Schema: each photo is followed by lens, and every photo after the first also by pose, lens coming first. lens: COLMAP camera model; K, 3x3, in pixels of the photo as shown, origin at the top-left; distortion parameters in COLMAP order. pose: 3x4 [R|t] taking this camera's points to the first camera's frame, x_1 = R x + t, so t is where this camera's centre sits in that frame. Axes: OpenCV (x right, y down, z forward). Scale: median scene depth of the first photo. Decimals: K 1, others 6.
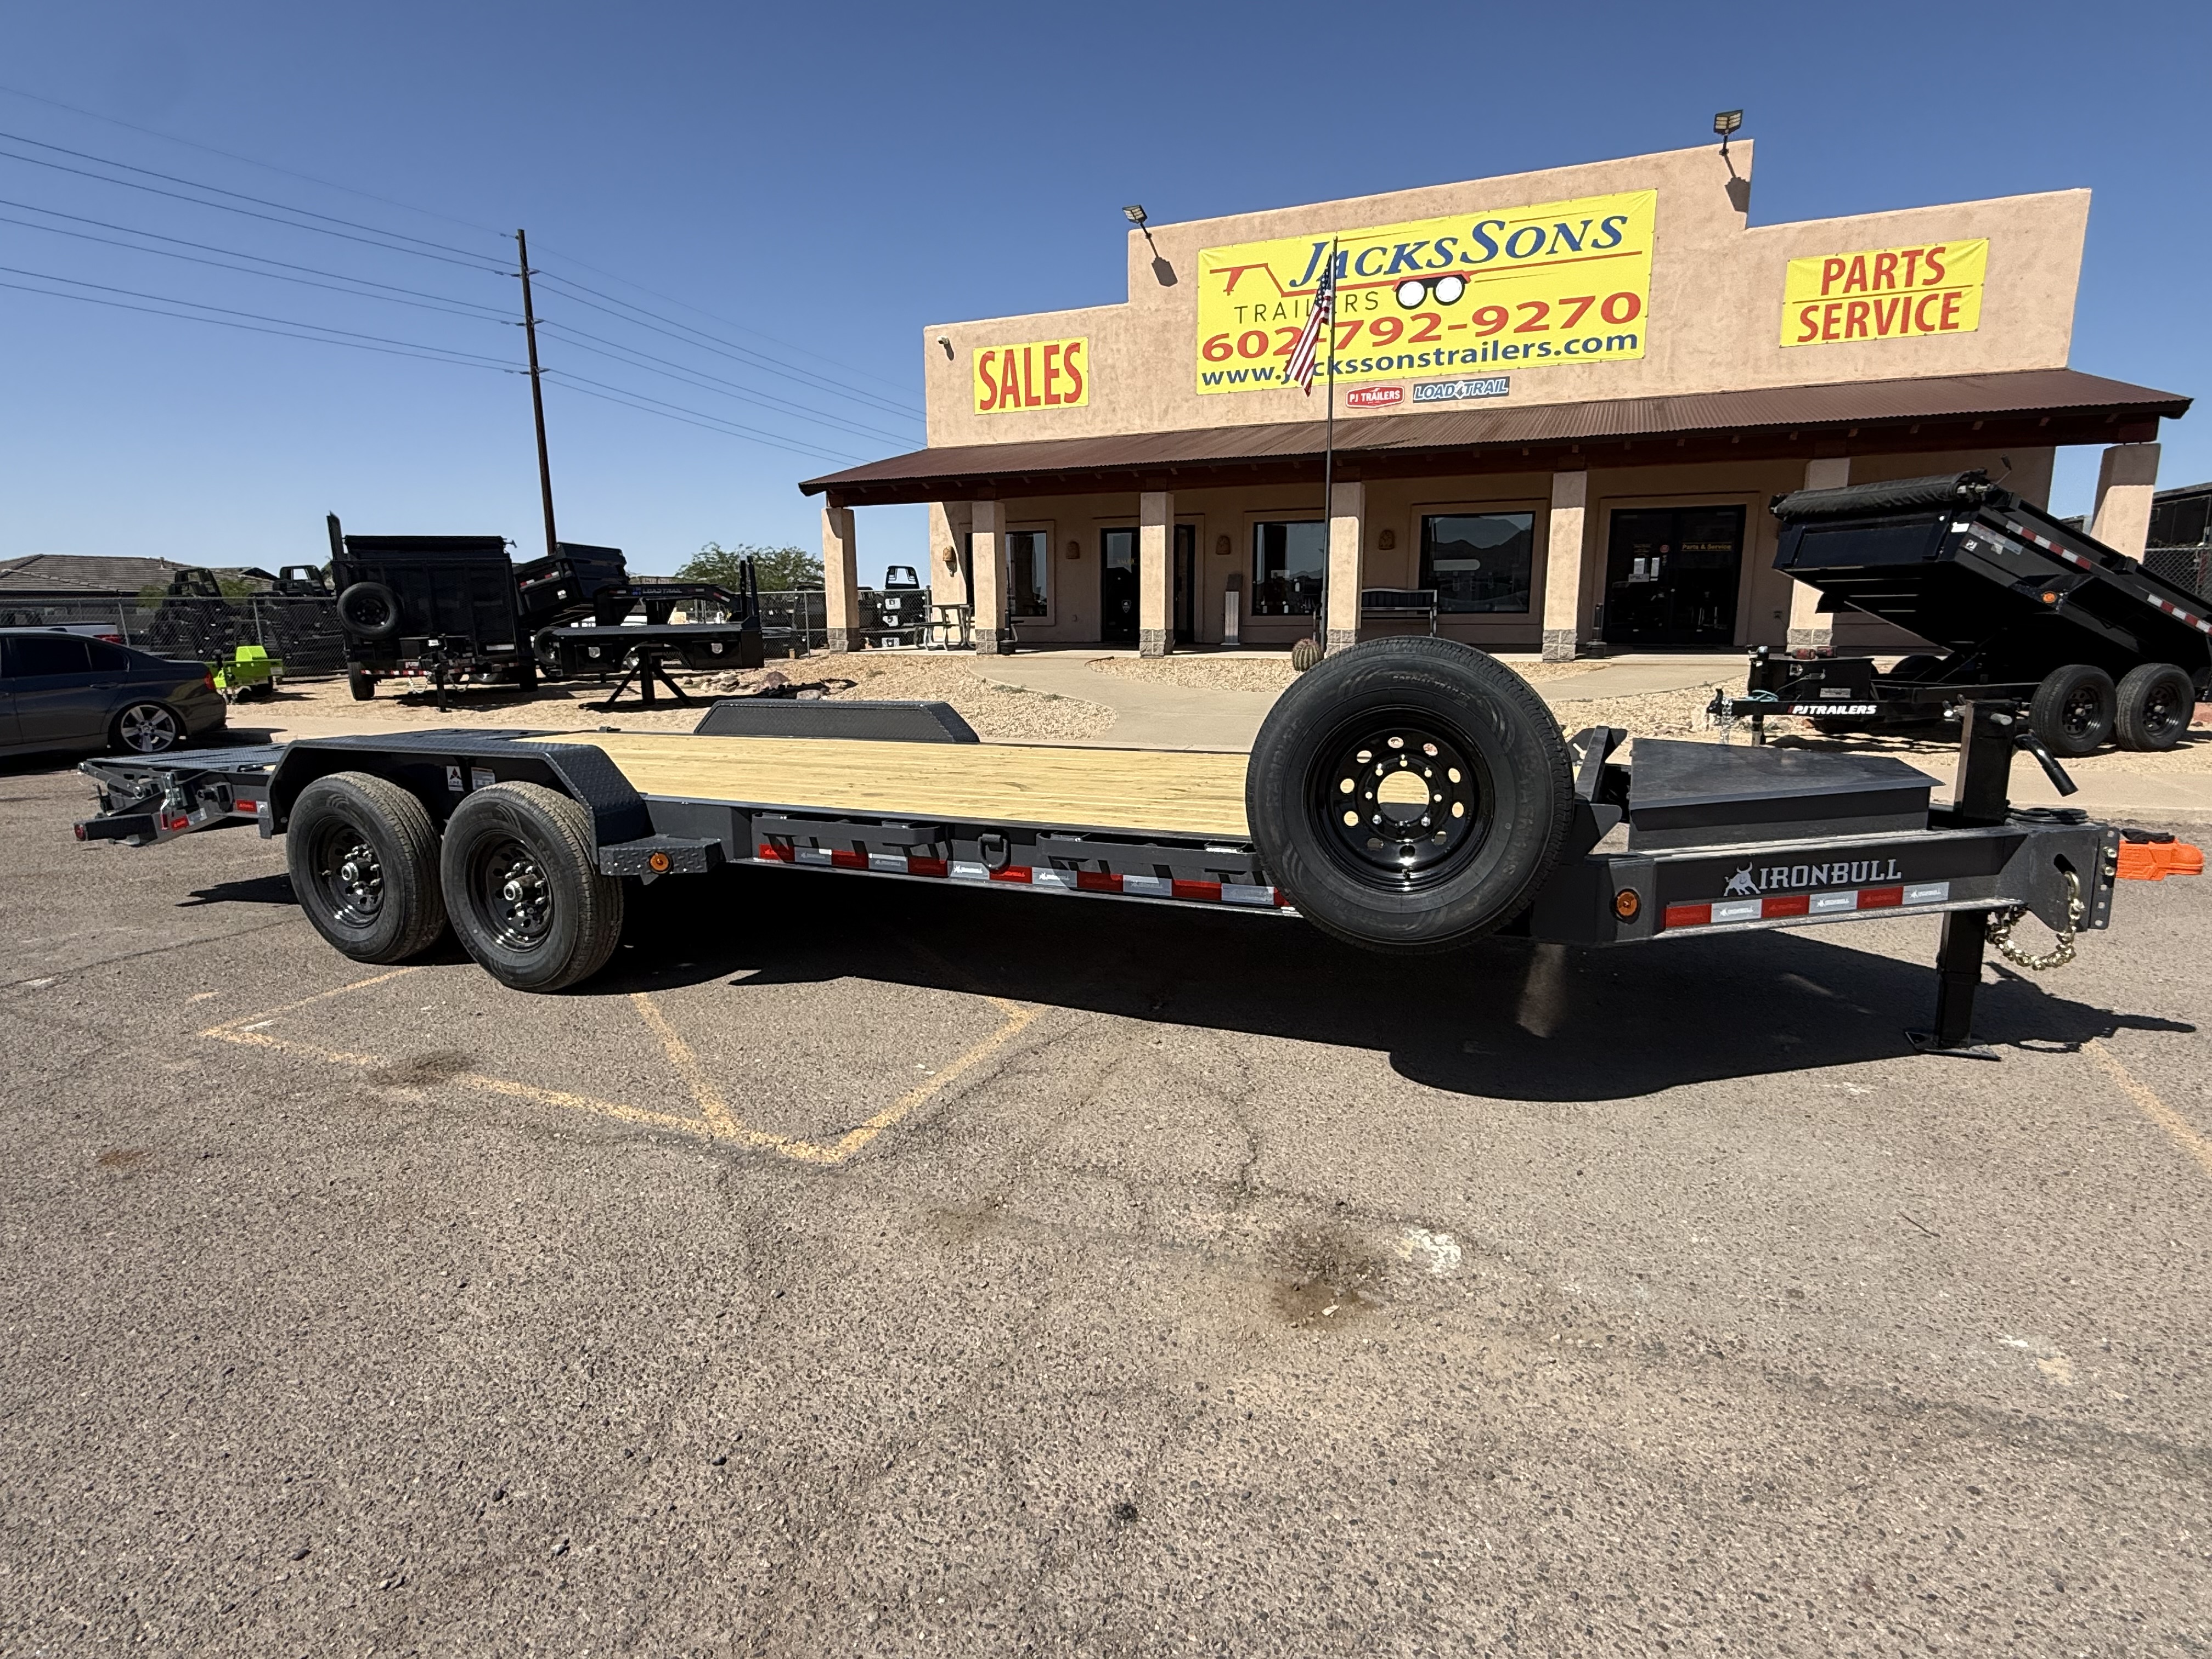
lens RADIAL K [[1149.1, 0, 1103.4], [0, 1149.1, 834.8], [0, 0, 1]] dist [0.000418, -0.001109]
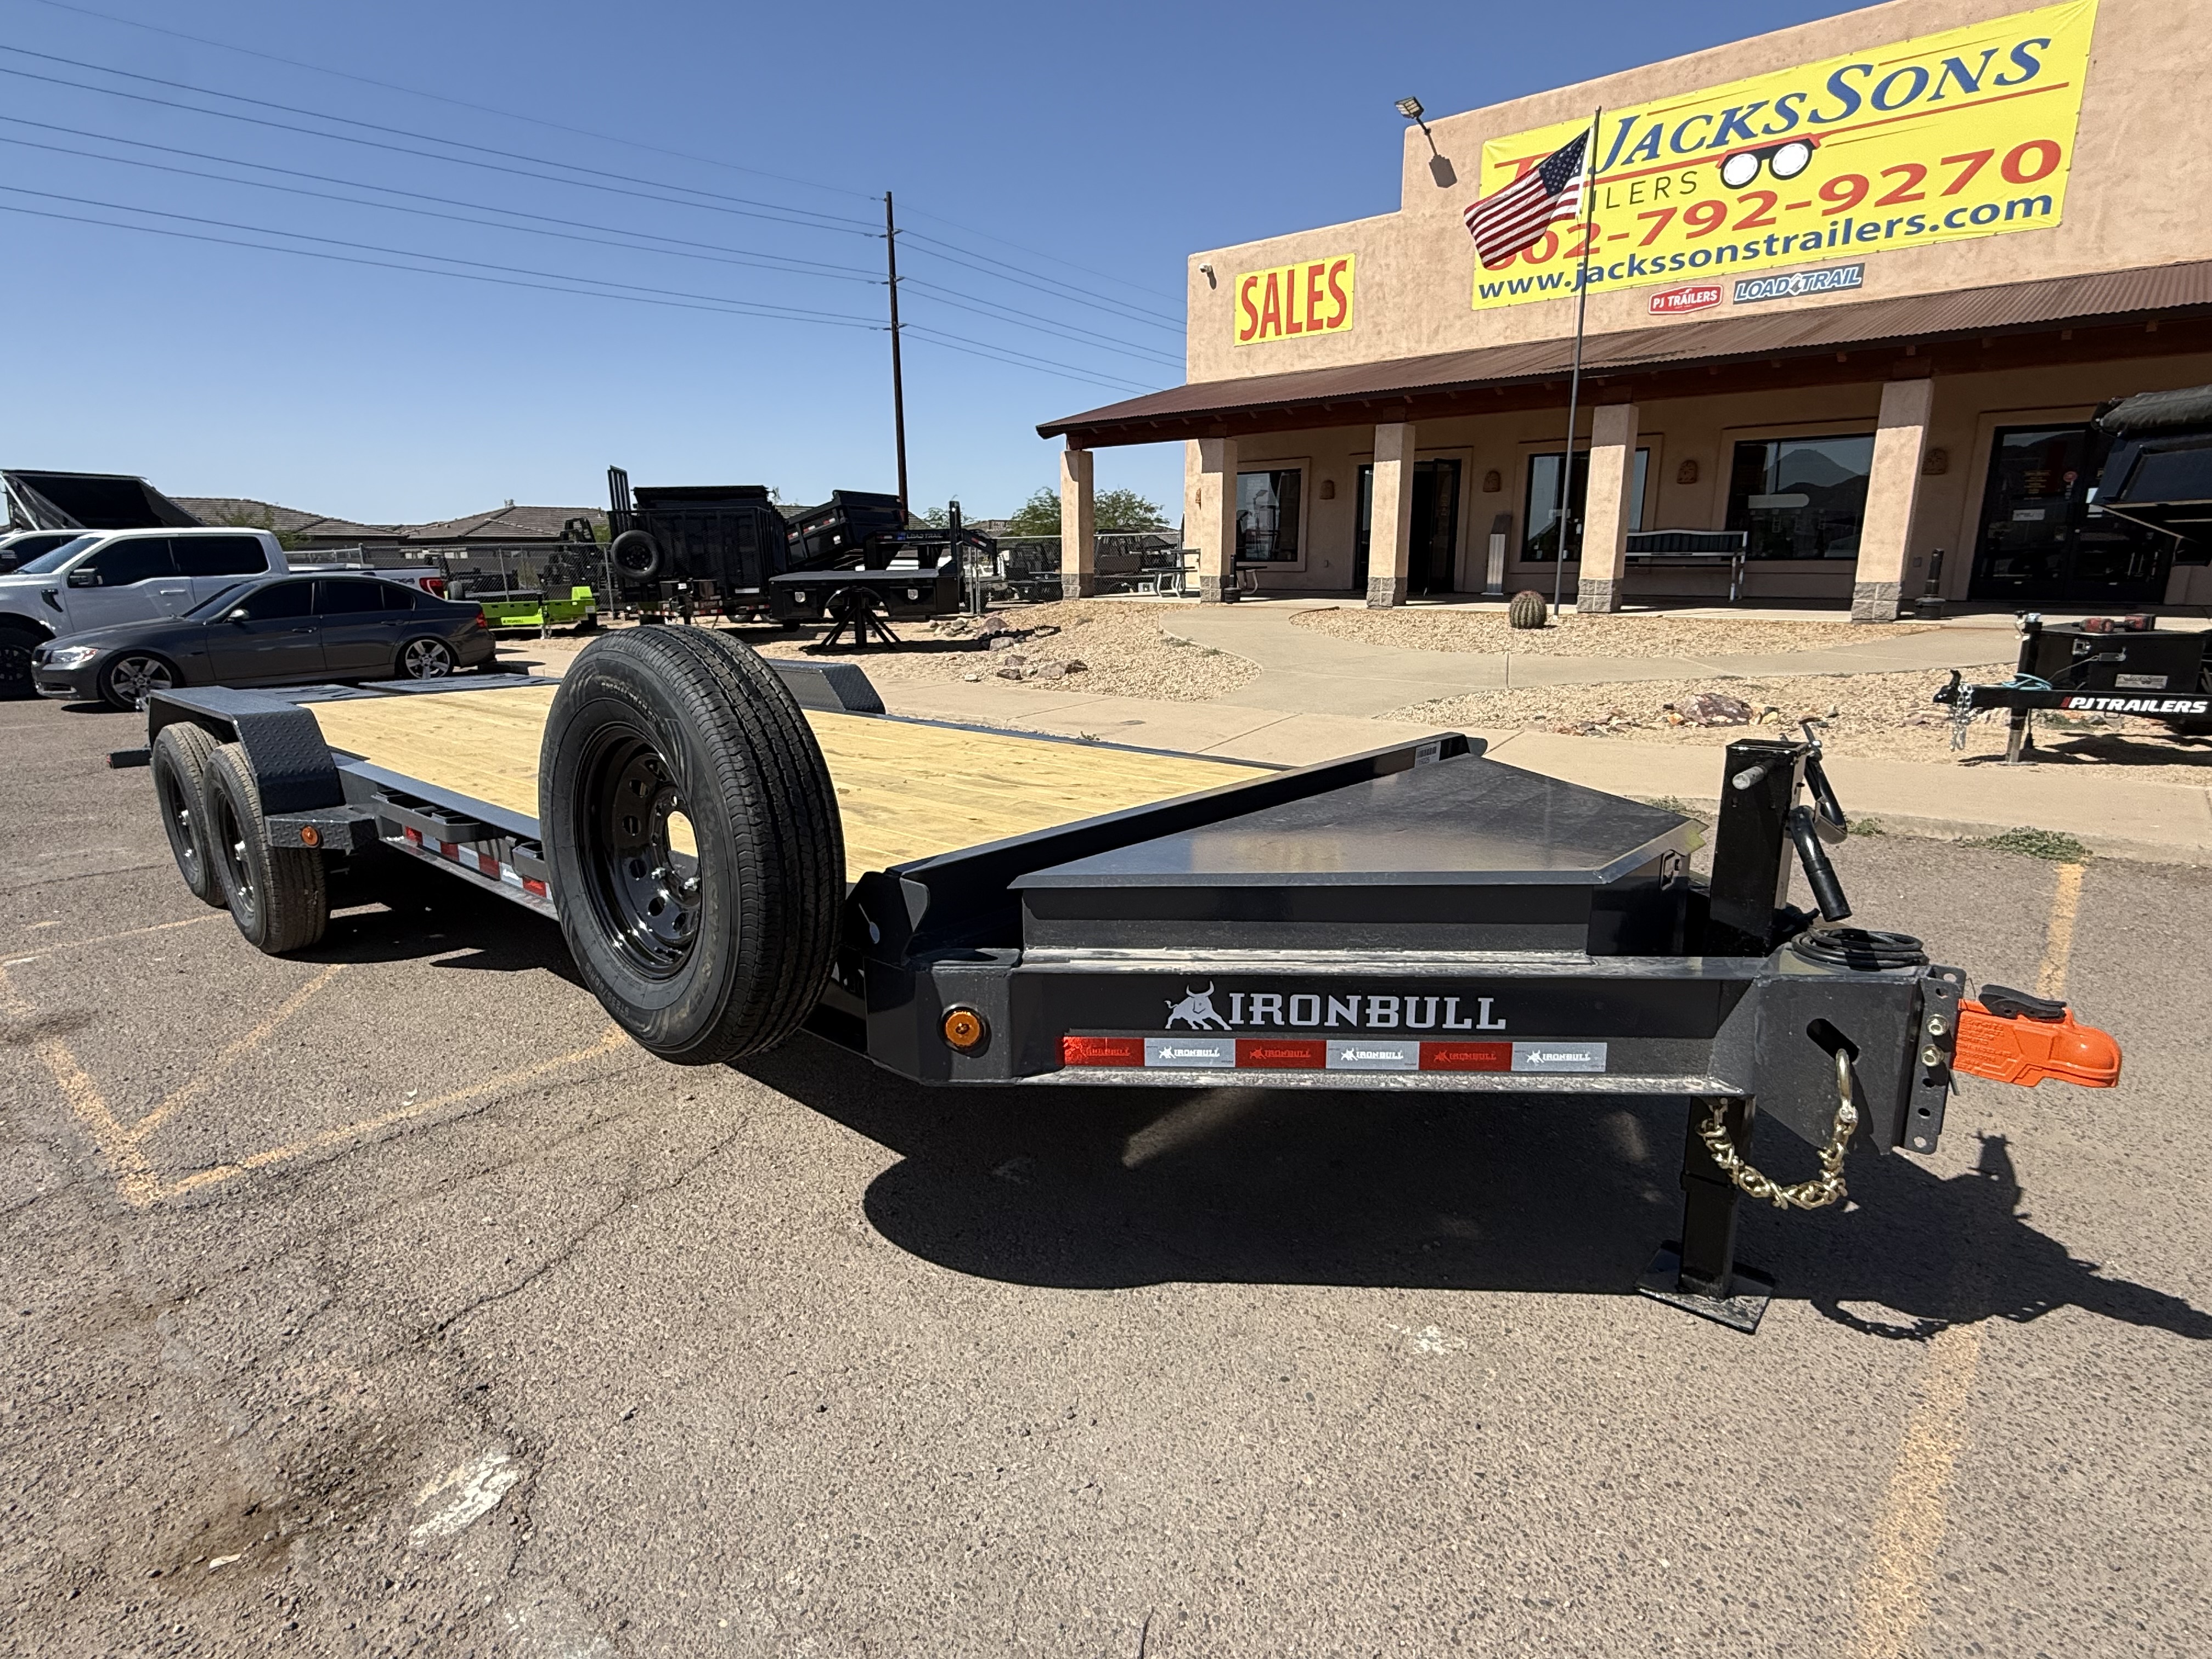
lens RADIAL K [[1149.1, 0, 1104.9], [0, 1149.1, 833.1], [0, 0, 1]] dist [0.000418, -0.001109]
pose [[0.952817, 0.072237, -0.294824, 0.117627], [-0.058197, 0.996726, 0.056131, -0.015836], [0.297913, -0.036325, 0.953902, 0.062197]]
